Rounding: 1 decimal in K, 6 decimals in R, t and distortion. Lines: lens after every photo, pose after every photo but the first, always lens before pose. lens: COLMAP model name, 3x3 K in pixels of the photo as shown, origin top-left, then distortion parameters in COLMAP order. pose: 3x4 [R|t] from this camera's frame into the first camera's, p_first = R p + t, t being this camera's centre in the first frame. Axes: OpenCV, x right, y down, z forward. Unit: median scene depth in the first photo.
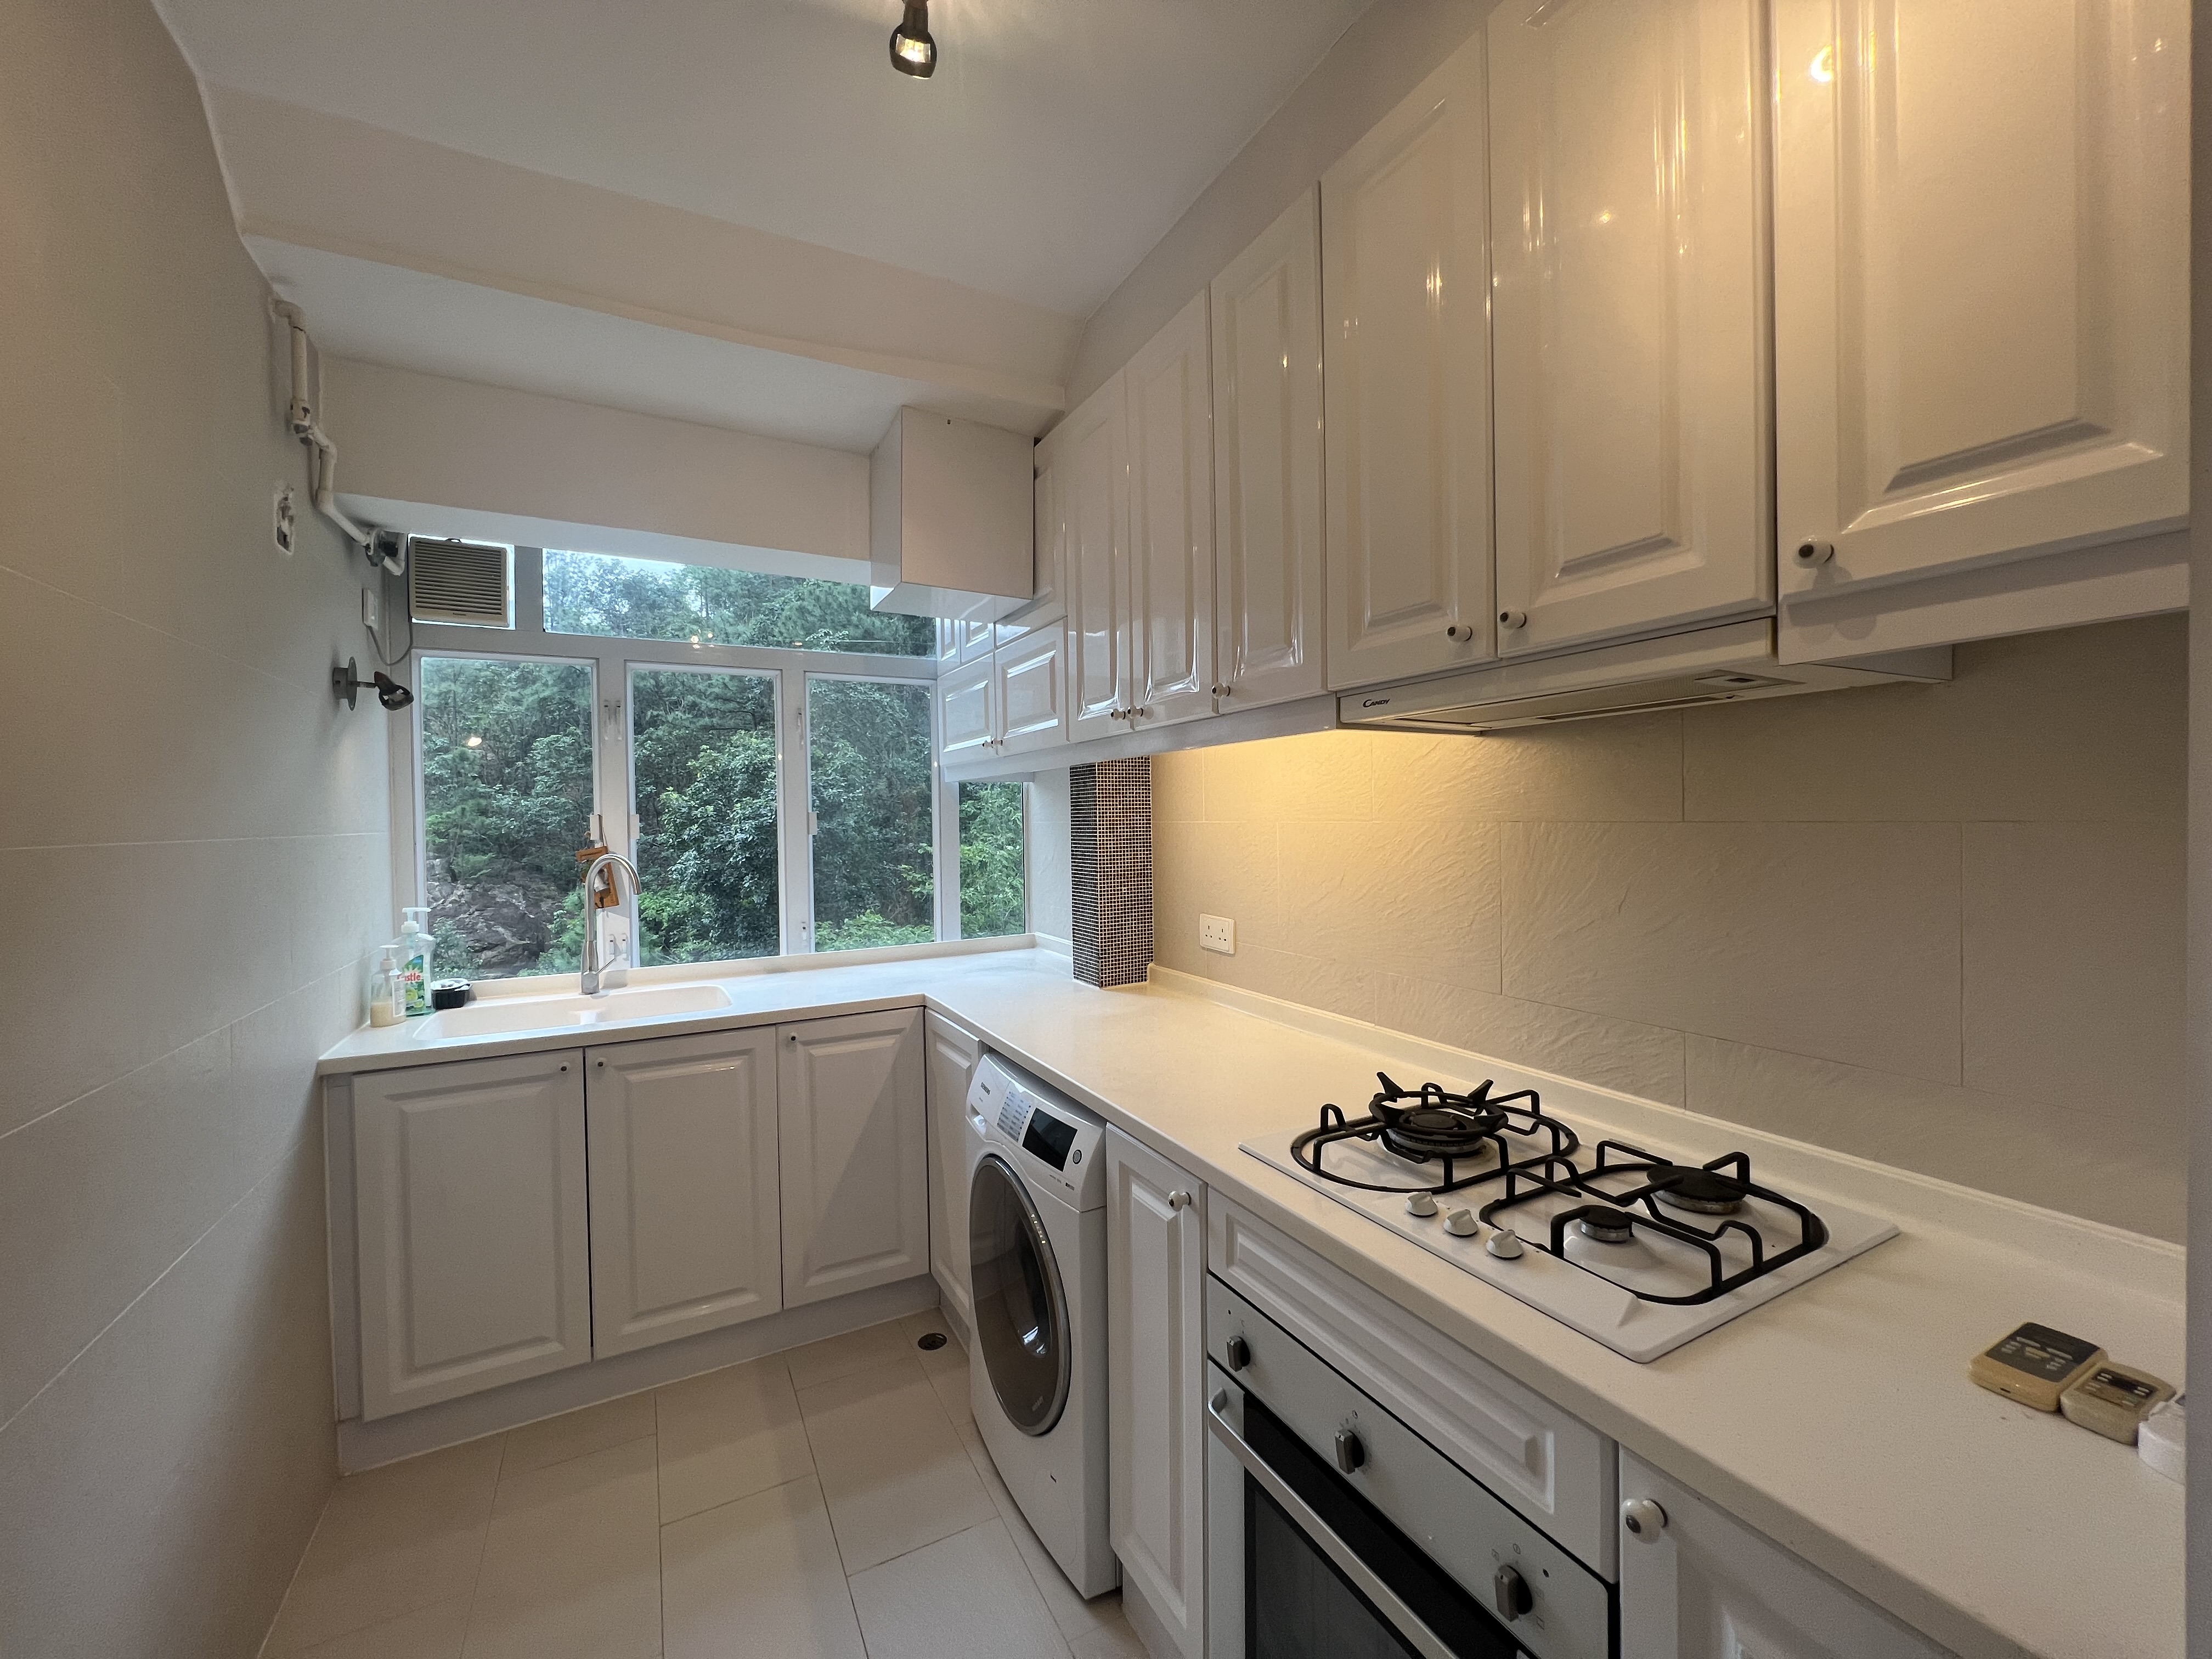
lens RADIAL K [[885.5, 0, 1100.8], [0, 885.5, 829.3], [0, 0, 1]] dist [-0.001123, -0.000609]
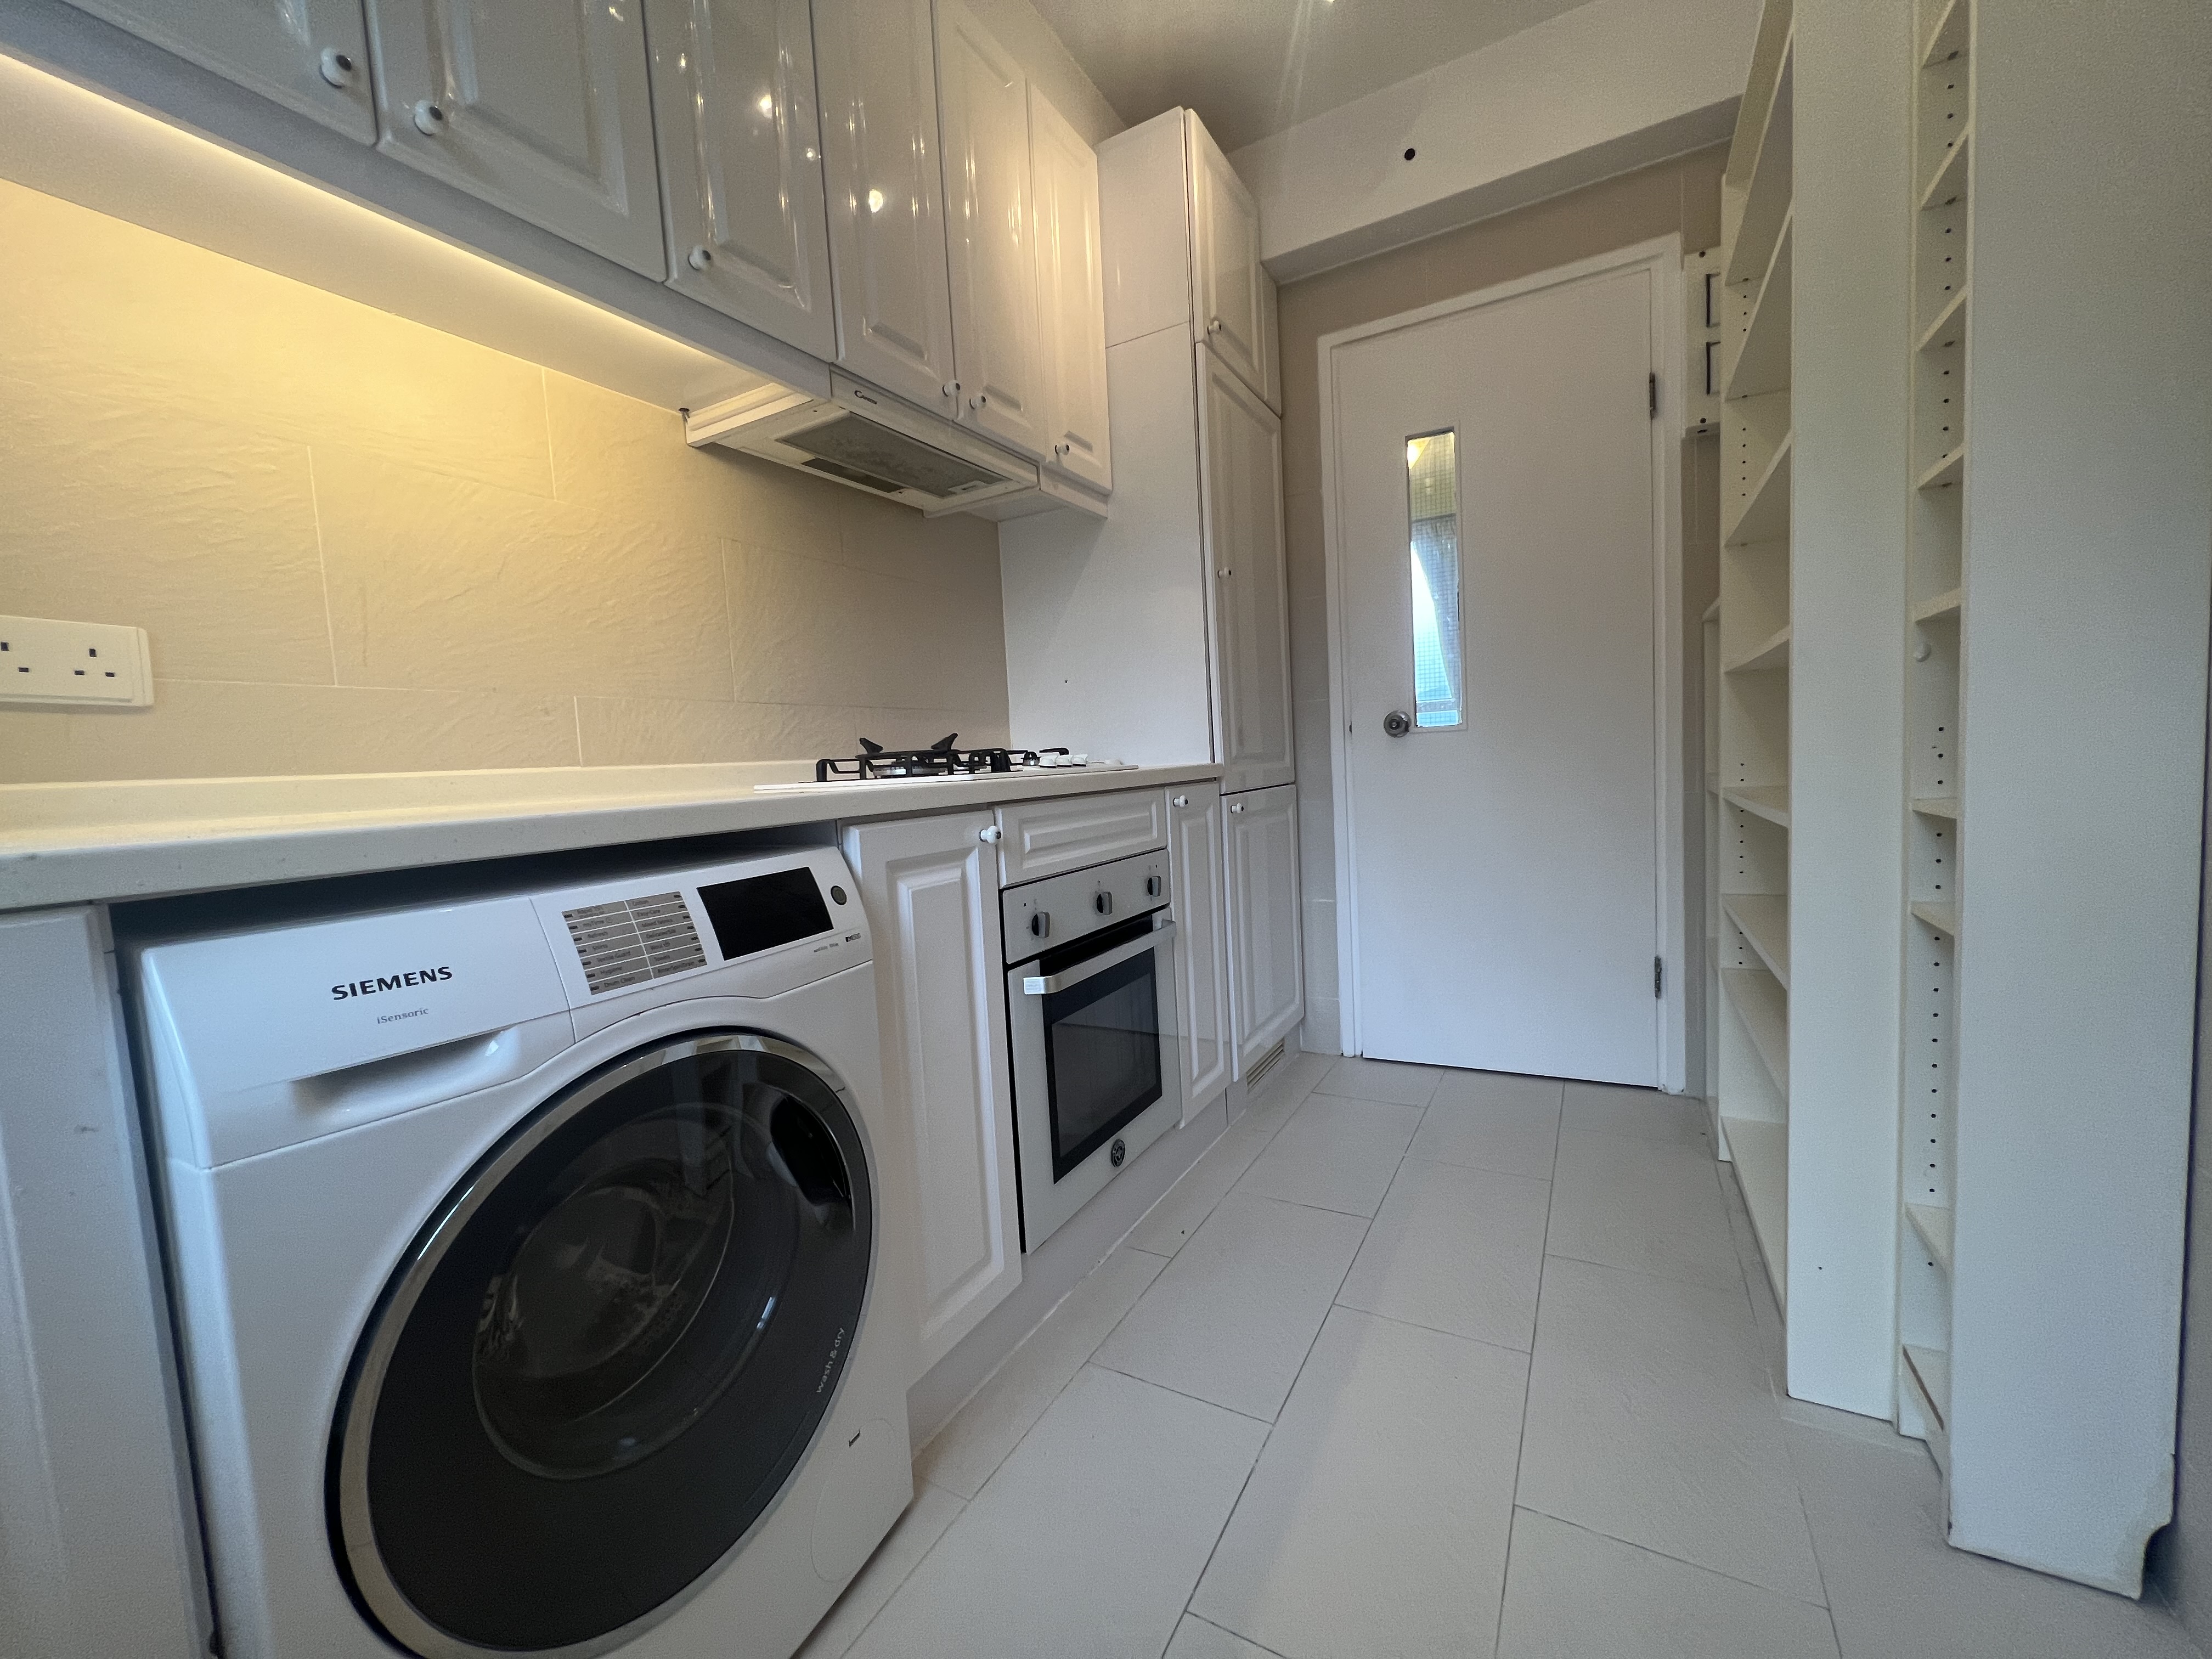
lens RADIAL K [[885.5, 0, 1103.4], [0, 885.5, 825.4], [0, 0, 1]] dist [-0.001123, -0.000609]
pose [[-0.543384, -0.021778, 0.839201, -0.479770], [0.070332, 0.994968, 0.071361, 0.200807], [-0.836533, 0.097799, -0.539118, 0.837232]]
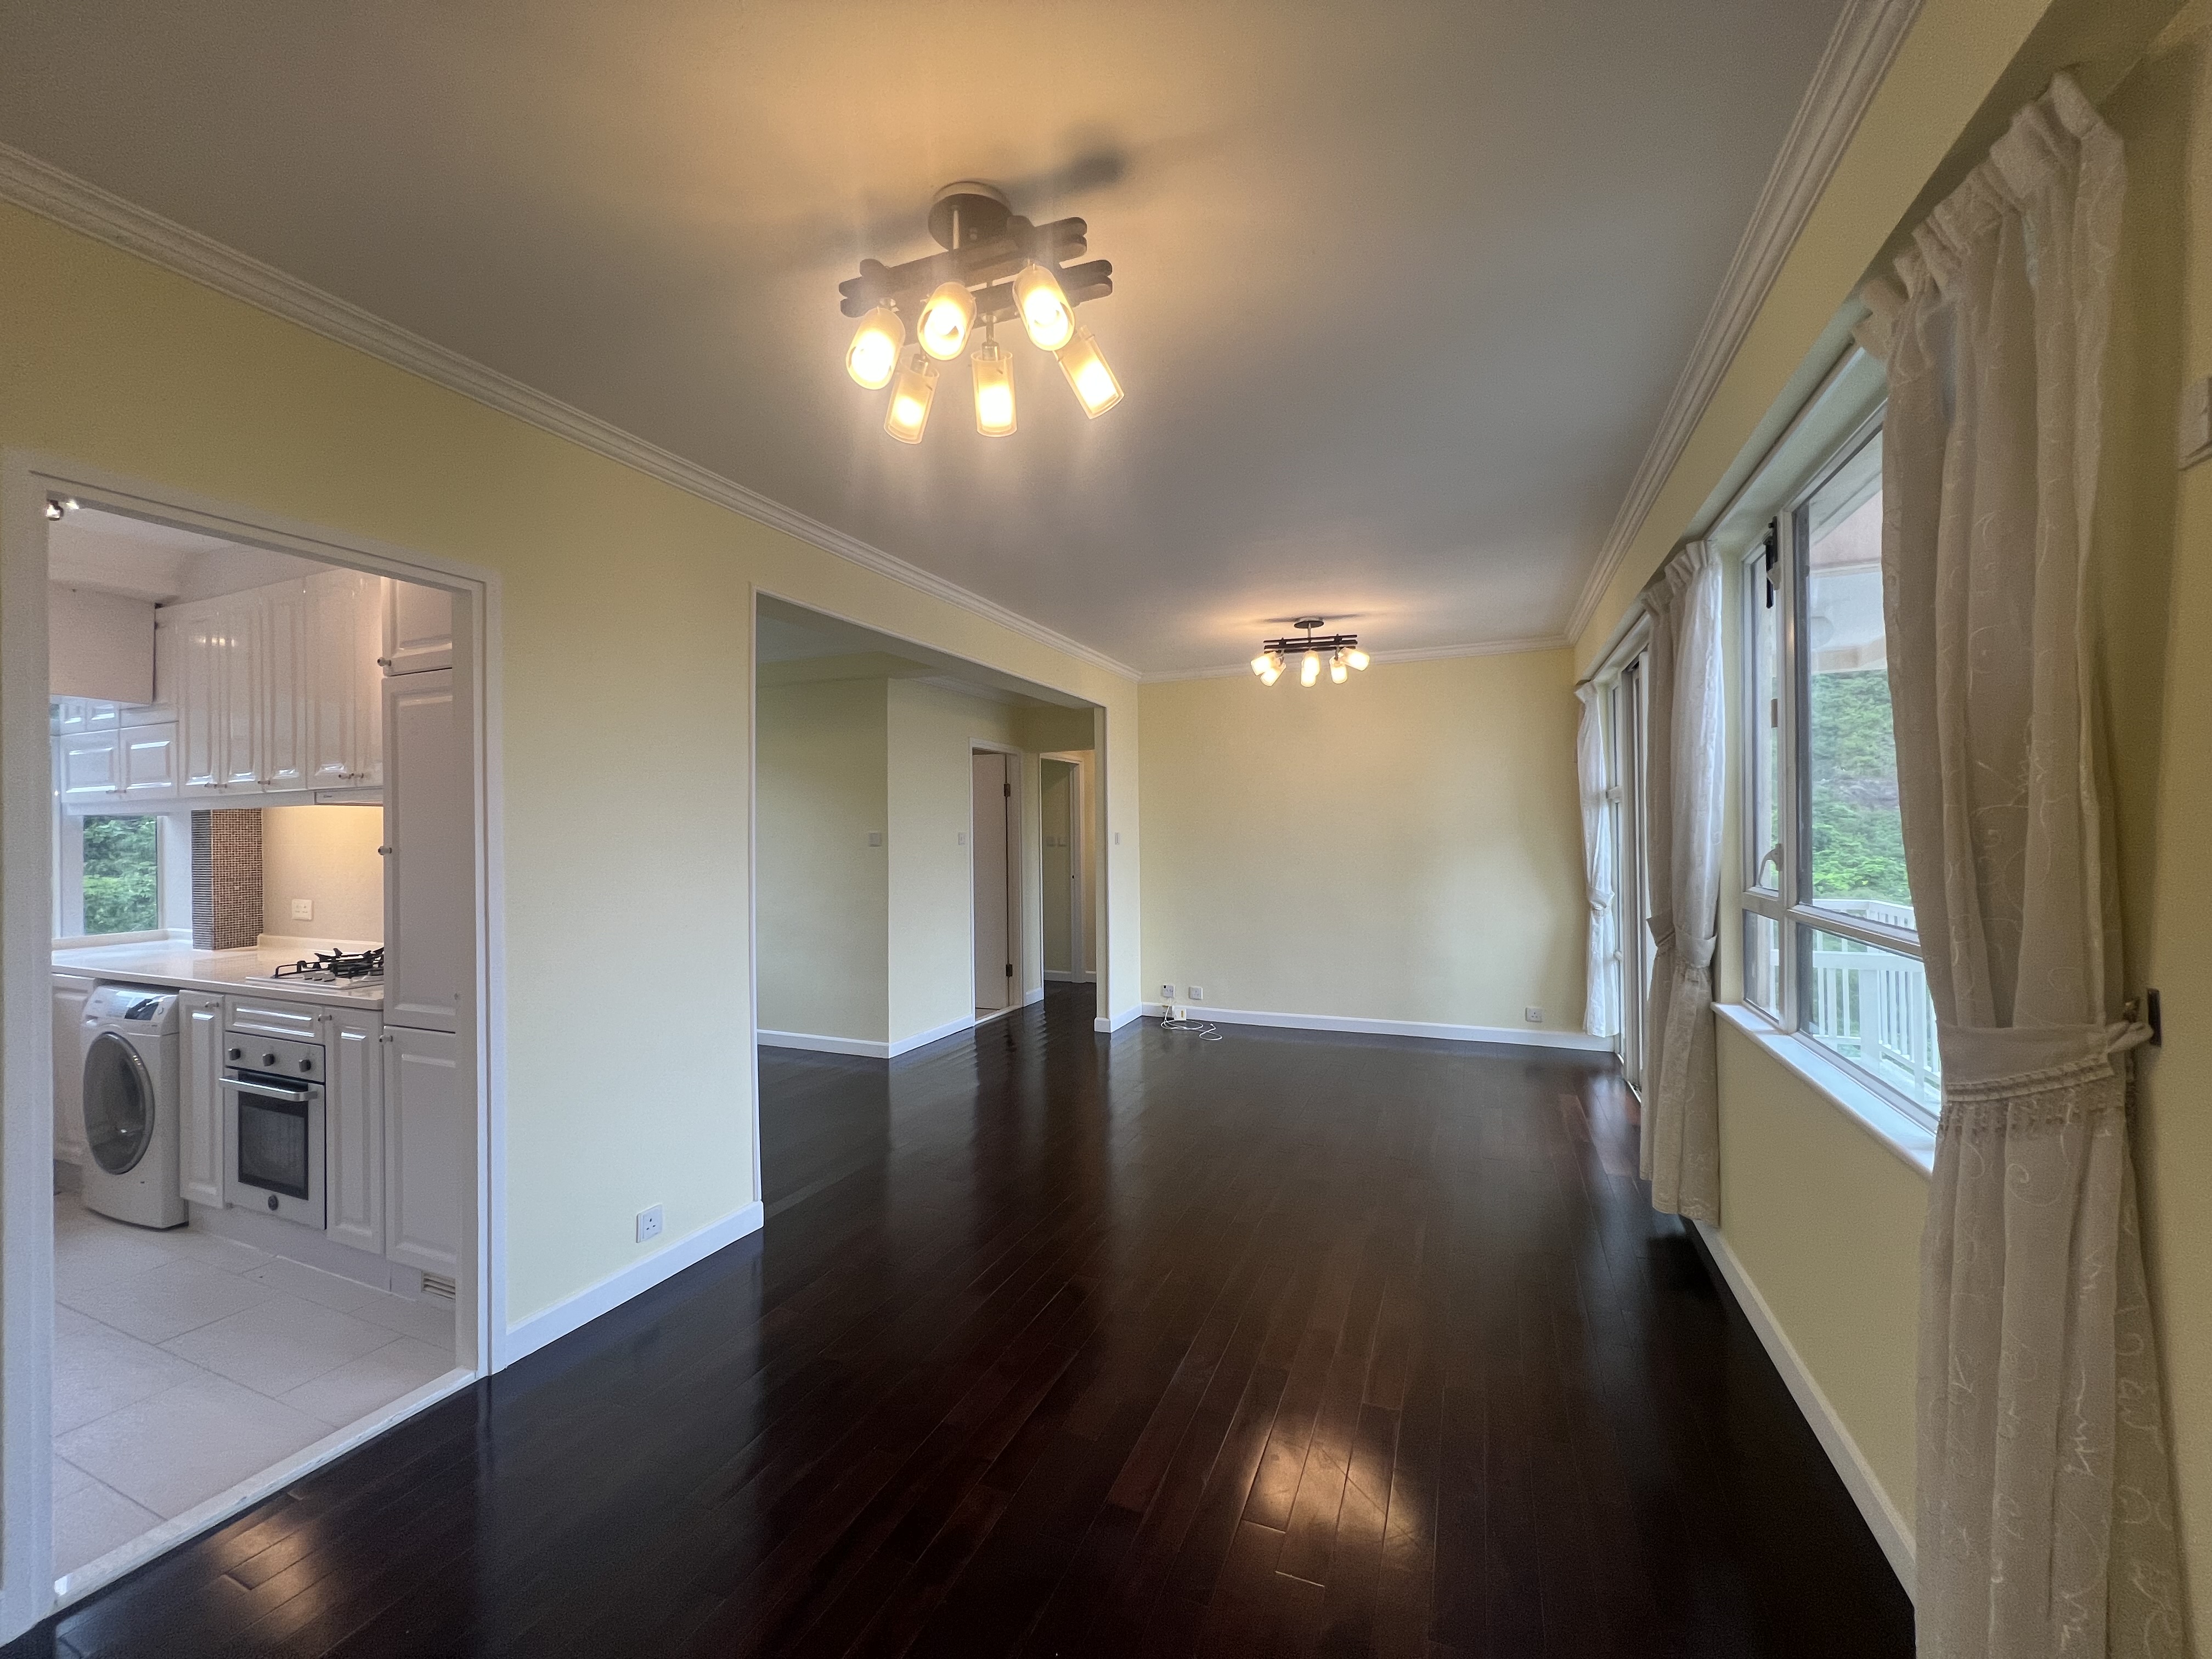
lens RADIAL K [[885.5, 0, 1107.5], [0, 885.5, 829.4], [0, 0, 1]] dist [-0.001123, -0.000609]
pose [[0.771890, 0.007354, 0.635713, 0.250192], [0.008702, 0.999717, -0.022132, 0.013566], [-0.635696, 0.022615, 0.771608, -1.361505]]
